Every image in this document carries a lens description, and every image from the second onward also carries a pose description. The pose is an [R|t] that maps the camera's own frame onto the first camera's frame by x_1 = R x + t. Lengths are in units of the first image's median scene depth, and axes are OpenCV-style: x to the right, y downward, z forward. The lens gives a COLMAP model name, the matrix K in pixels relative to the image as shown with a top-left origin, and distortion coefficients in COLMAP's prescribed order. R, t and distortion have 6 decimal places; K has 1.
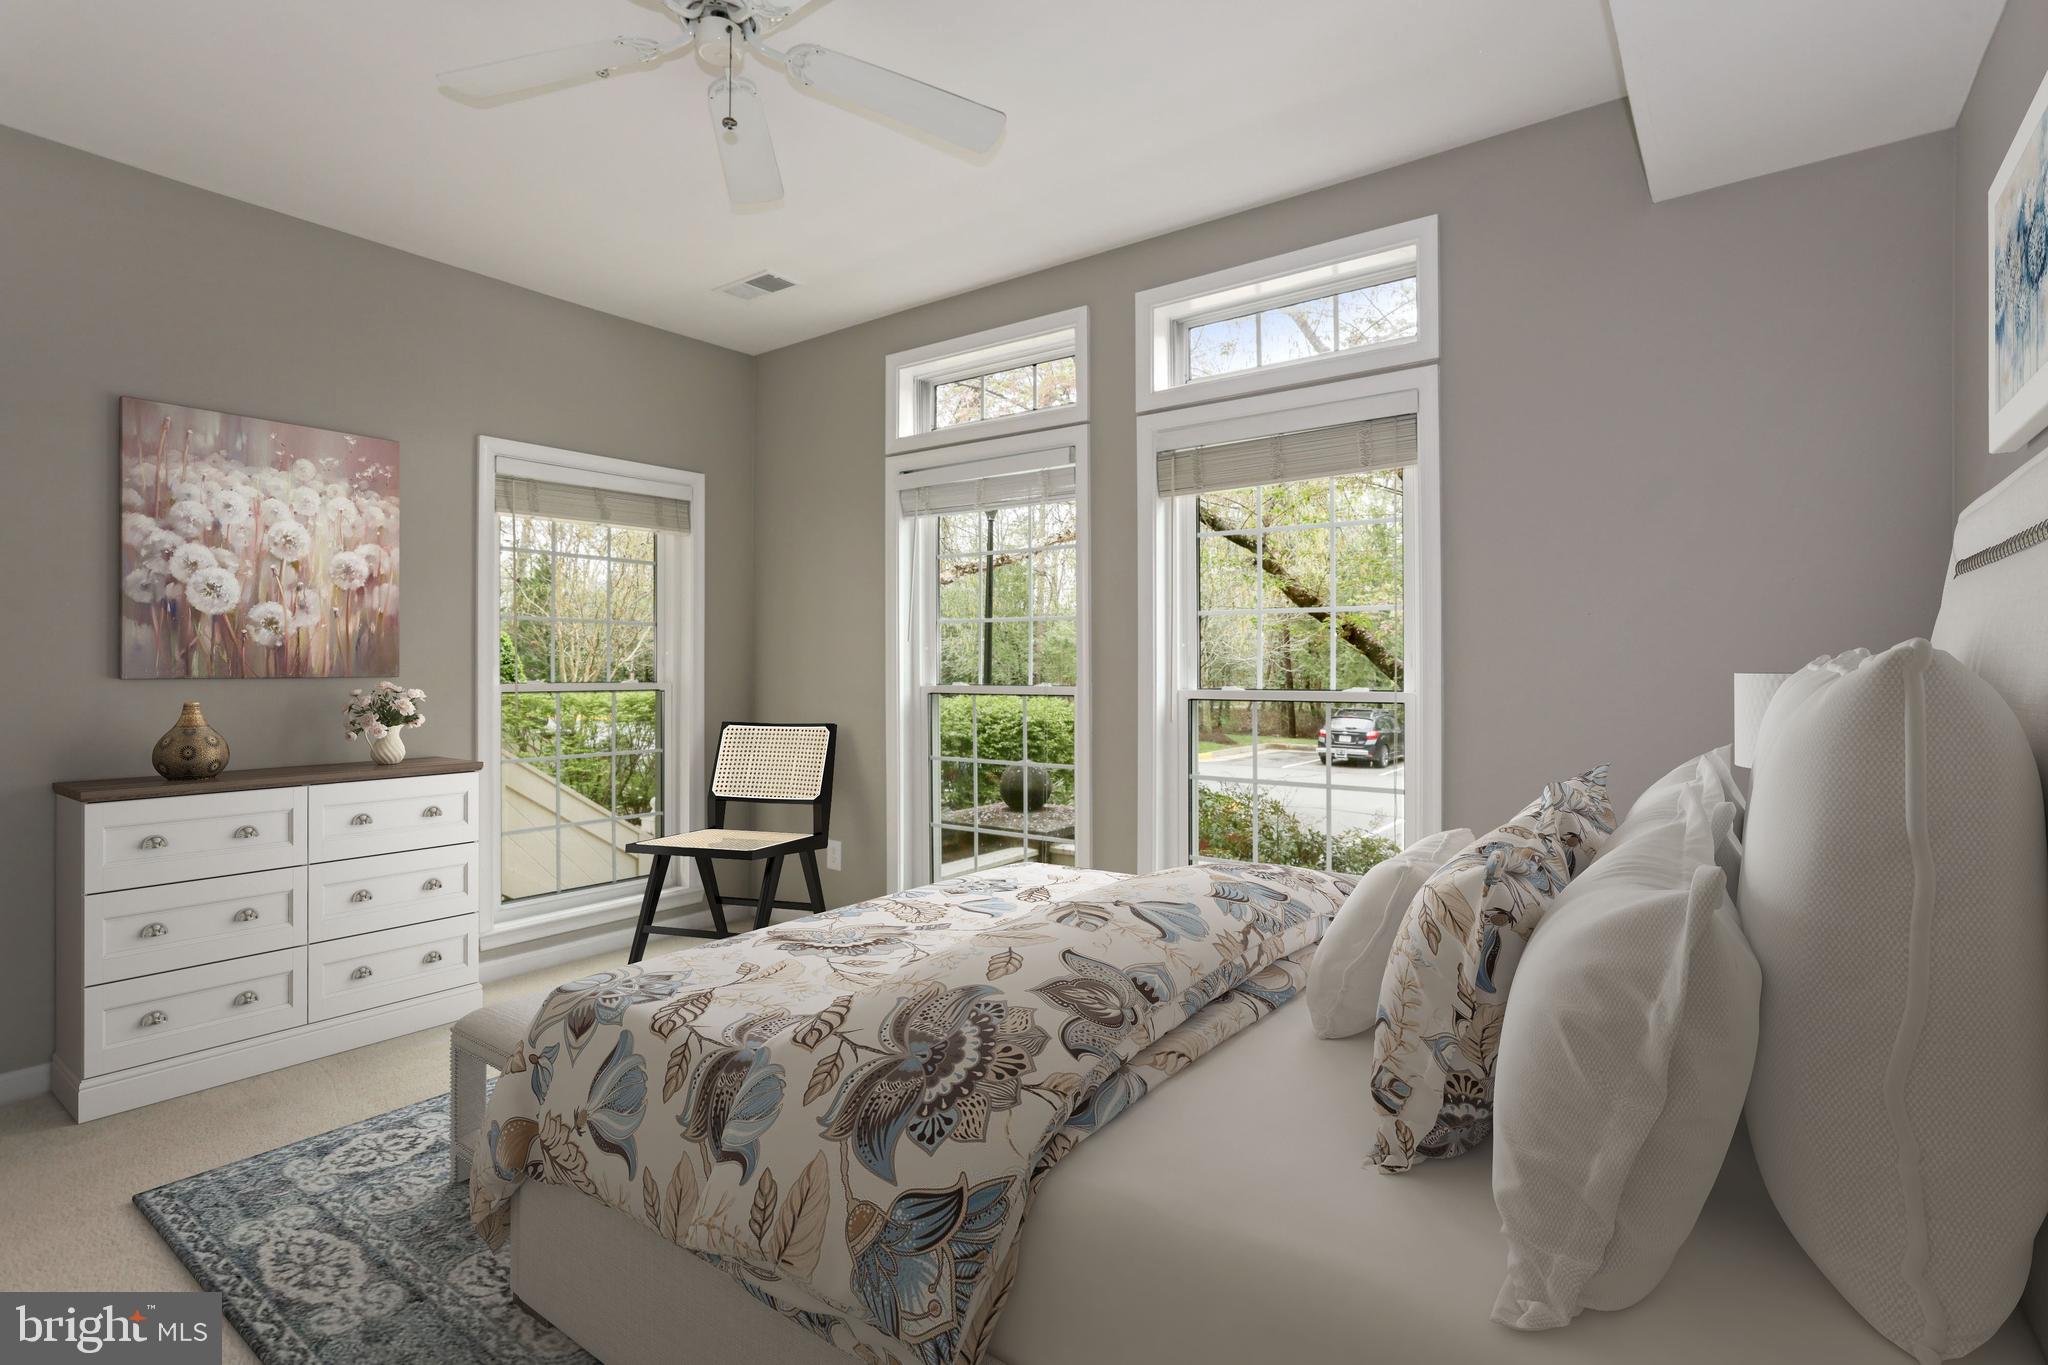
lens RADIAL K [[985.2, 0, 1018.9], [0, 985.2, 674.7], [0, 0, 1]] dist [0.000527, 0.000937]
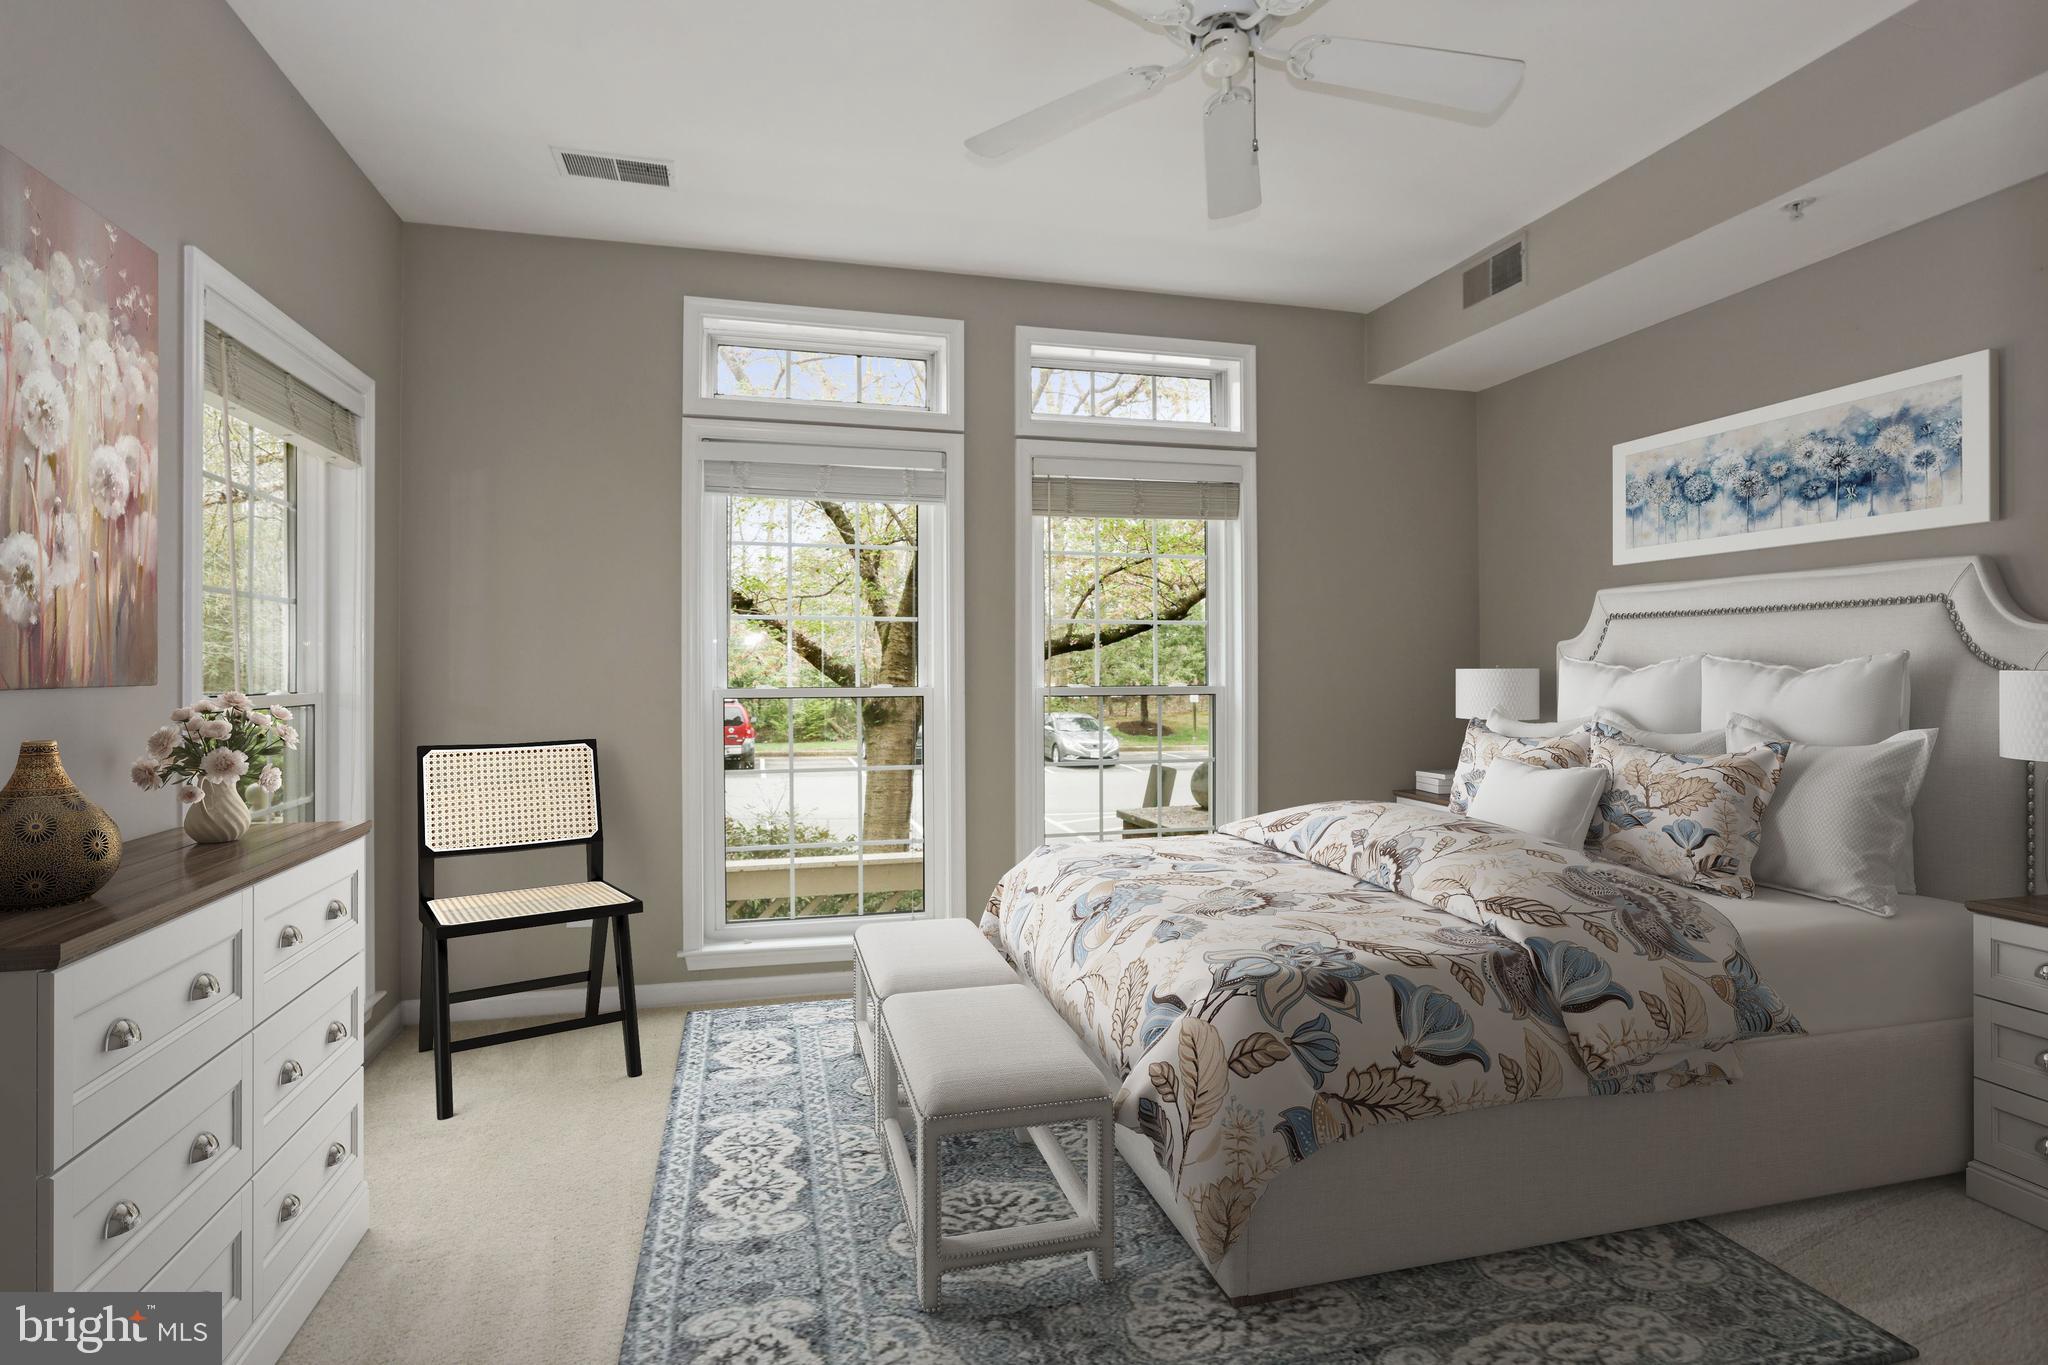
lens RADIAL K [[1007.7, 0, 1024.0], [0, 1007.7, 682.5], [0, 0, 1]] dist [0.005125, -0.013633]
pose [[0.632311, -0.015093, 0.774568, -0.791752], [0.011839, 0.999882, 0.009819, 0.000720], [-0.774624, 0.002961, 0.632415, 0.292798]]
